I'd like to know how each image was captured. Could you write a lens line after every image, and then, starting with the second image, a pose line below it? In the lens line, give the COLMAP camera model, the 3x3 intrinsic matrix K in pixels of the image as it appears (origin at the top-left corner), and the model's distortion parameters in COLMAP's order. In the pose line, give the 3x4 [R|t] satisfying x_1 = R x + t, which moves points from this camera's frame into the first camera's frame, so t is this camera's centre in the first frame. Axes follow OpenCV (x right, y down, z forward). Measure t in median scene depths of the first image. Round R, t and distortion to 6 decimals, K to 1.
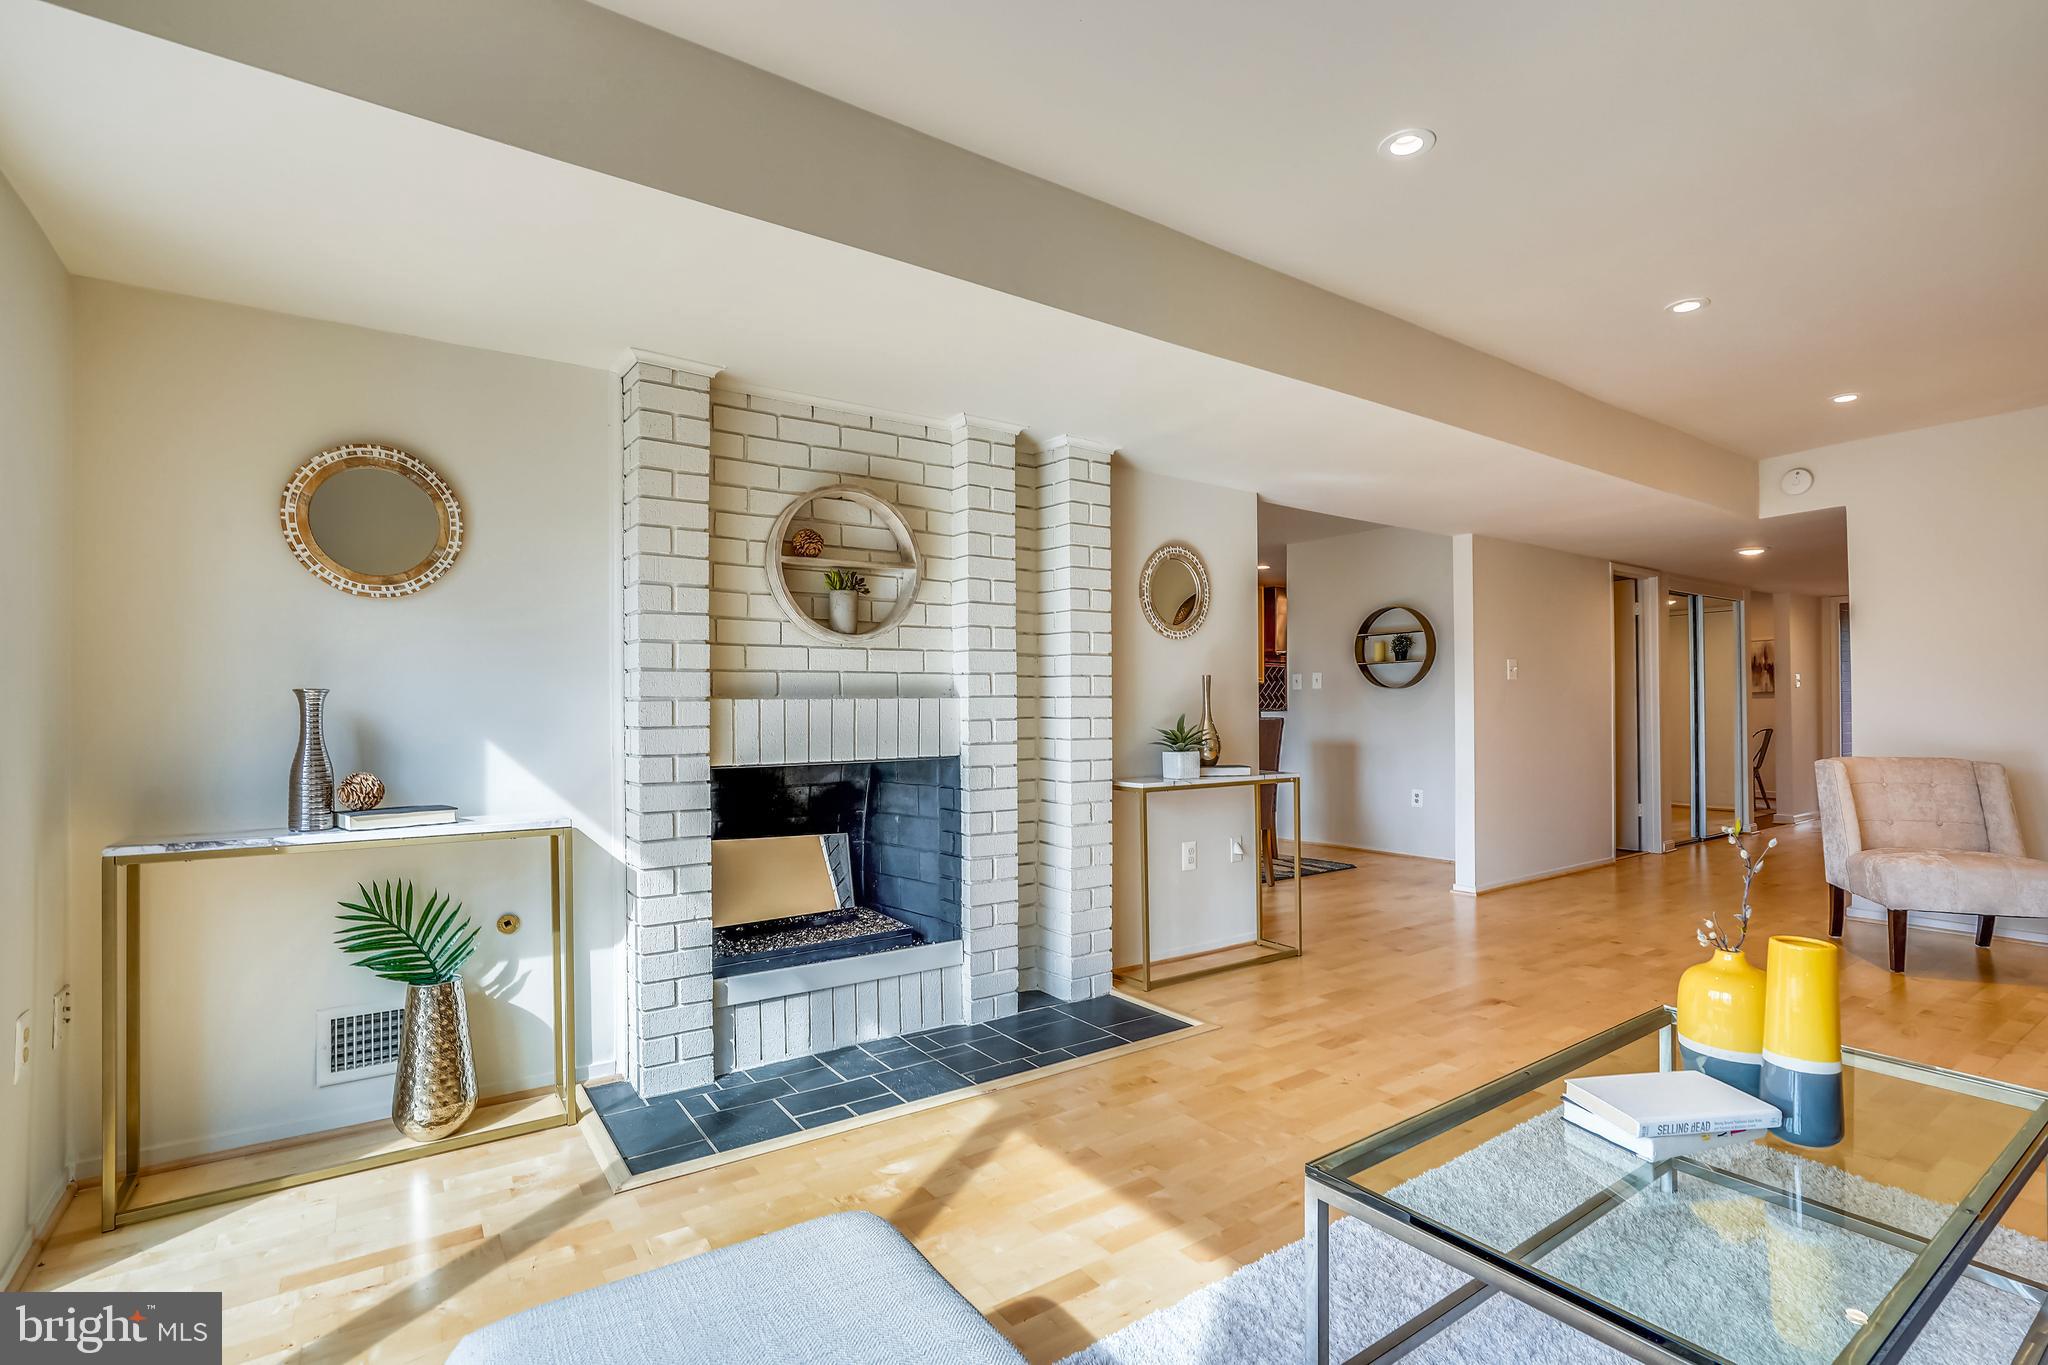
lens RADIAL K [[935.2, 0, 1026.5], [0, 935.2, 724.1], [0, 0, 1]] dist [0.000319, 0.000139]
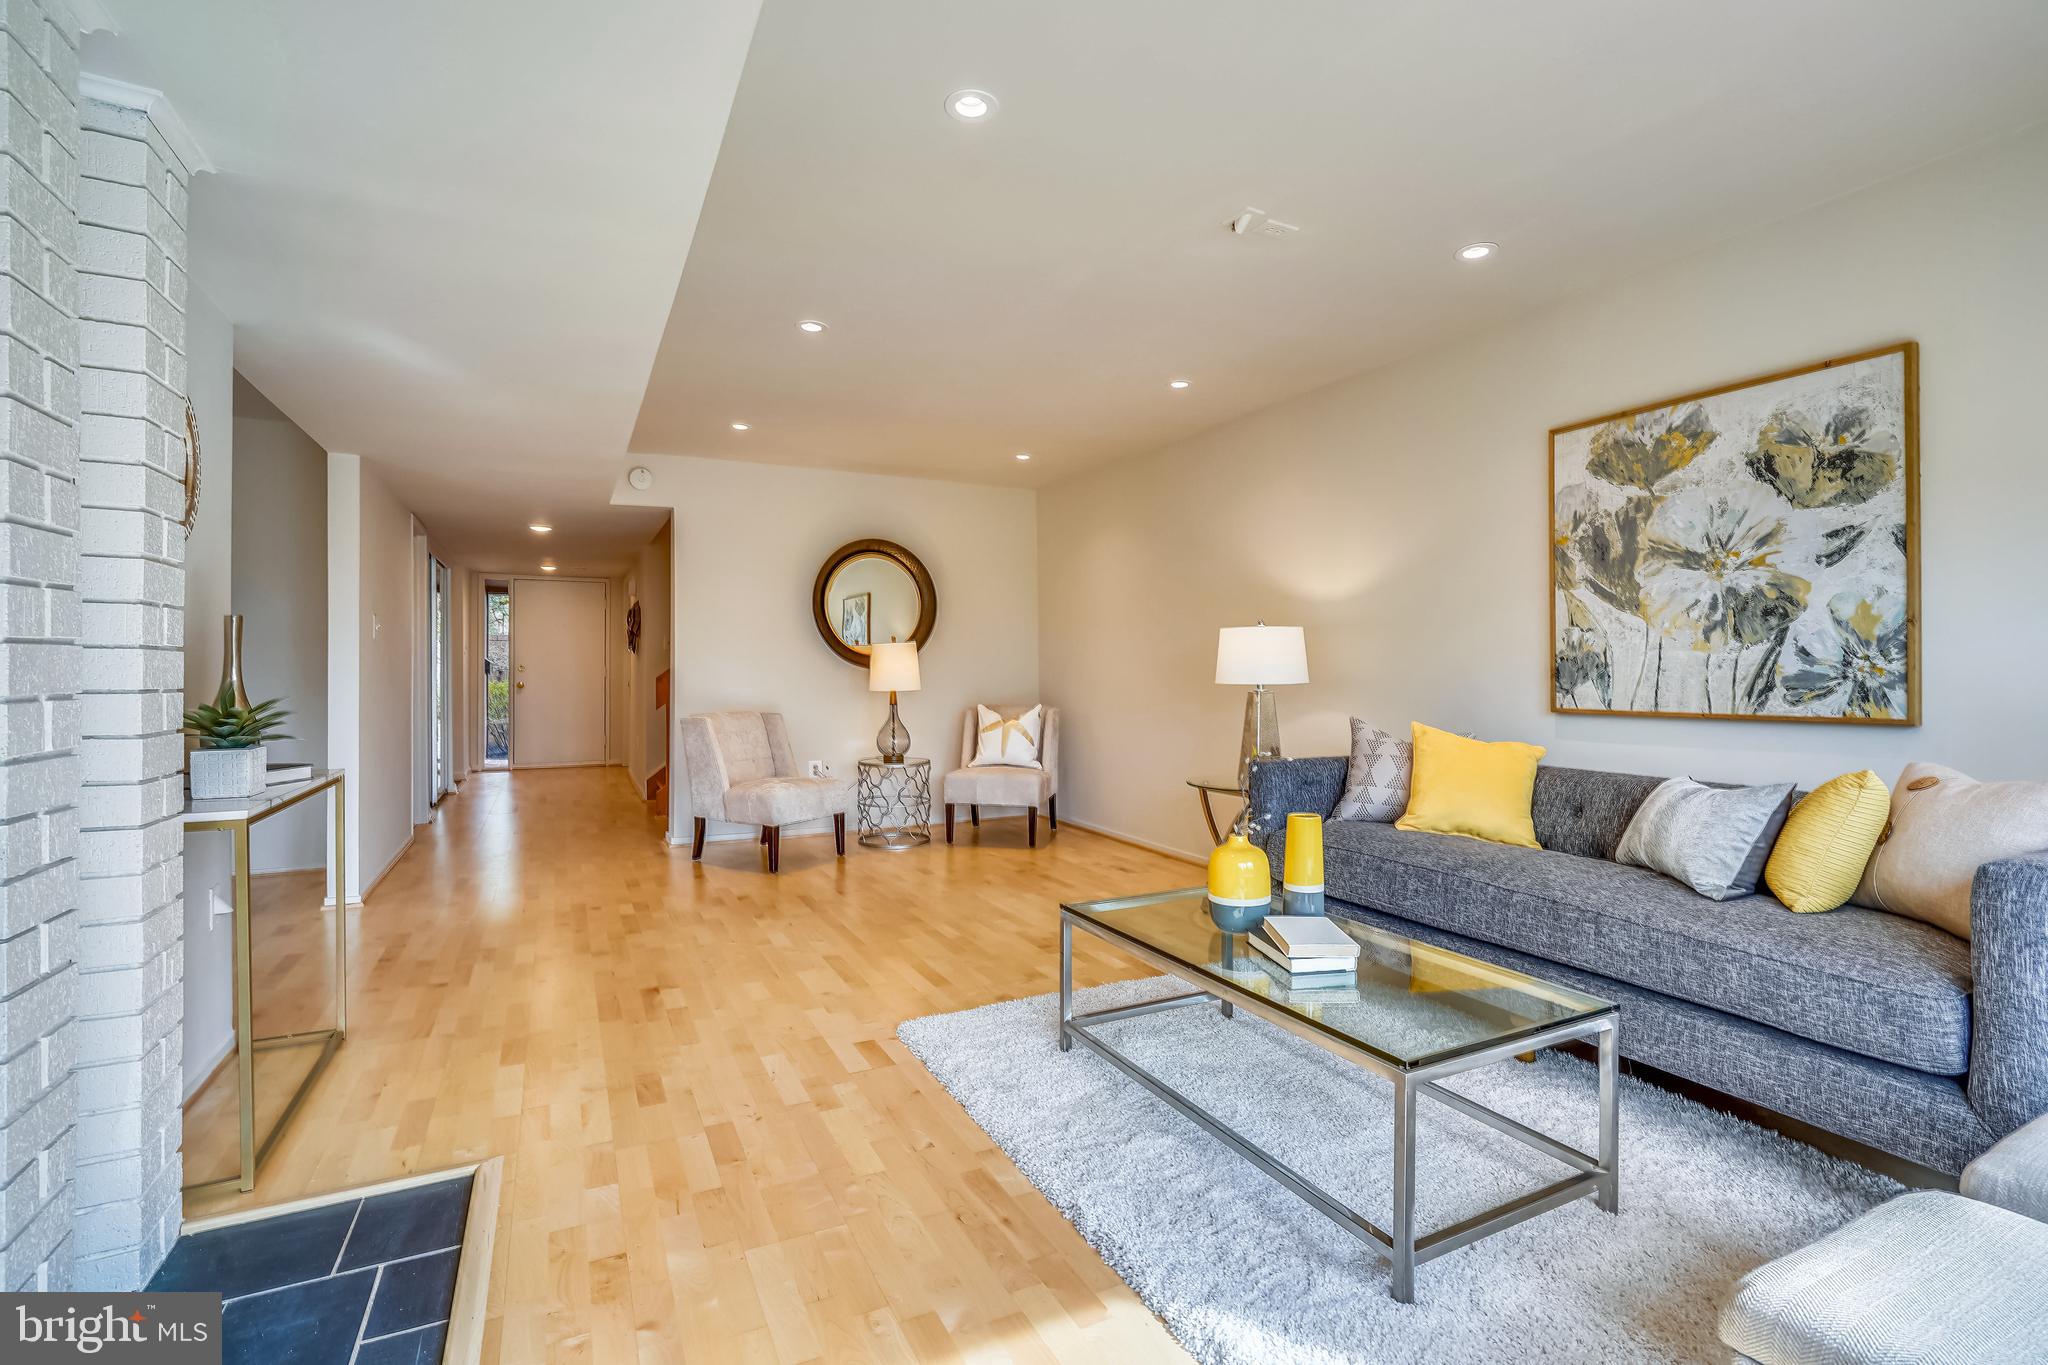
lens RADIAL K [[939.1, 0, 1024.0], [0, 939.1, 682.5], [0, 0, 1]] dist [-0.036710, 0.020019]
pose [[0.156511, -0.006373, 0.987656, -0.396075], [0.014780, 0.999882, 0.004110, -0.005709], [-0.987566, 0.013954, 0.156587, 0.564150]]
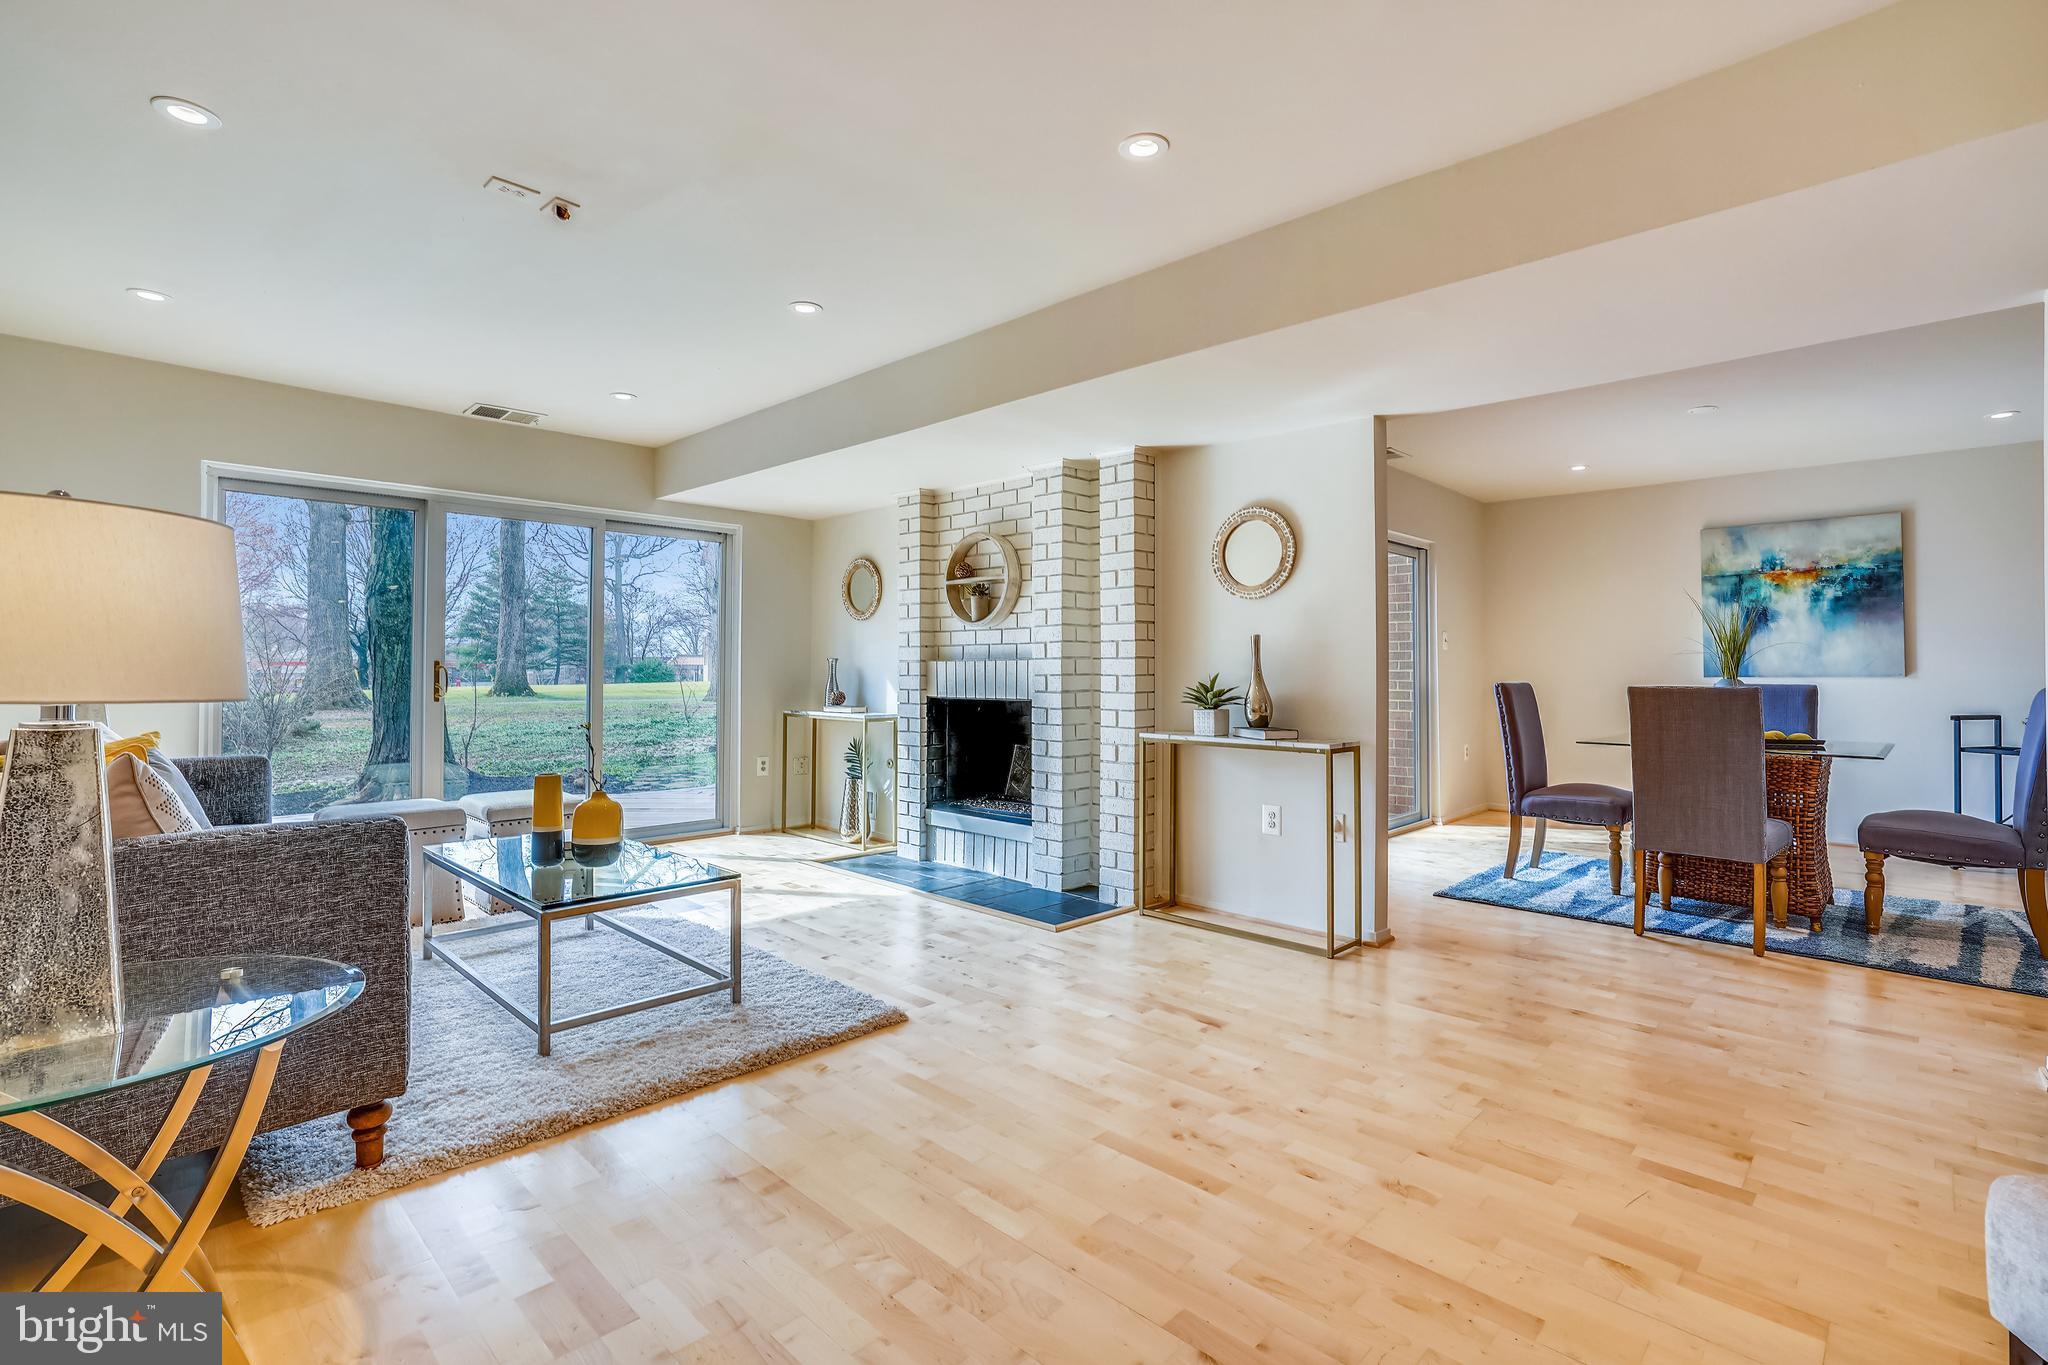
lens RADIAL K [[939.1, 0, 1024.0], [0, 939.1, 682.5], [0, 0, 1]] dist [-0.036710, 0.020019]
pose [[0.189688, 0.019377, -0.981653, 1.468981], [-0.021092, 0.999655, 0.015656, -0.016432], [0.981618, 0.017735, 0.190031, 0.773835]]
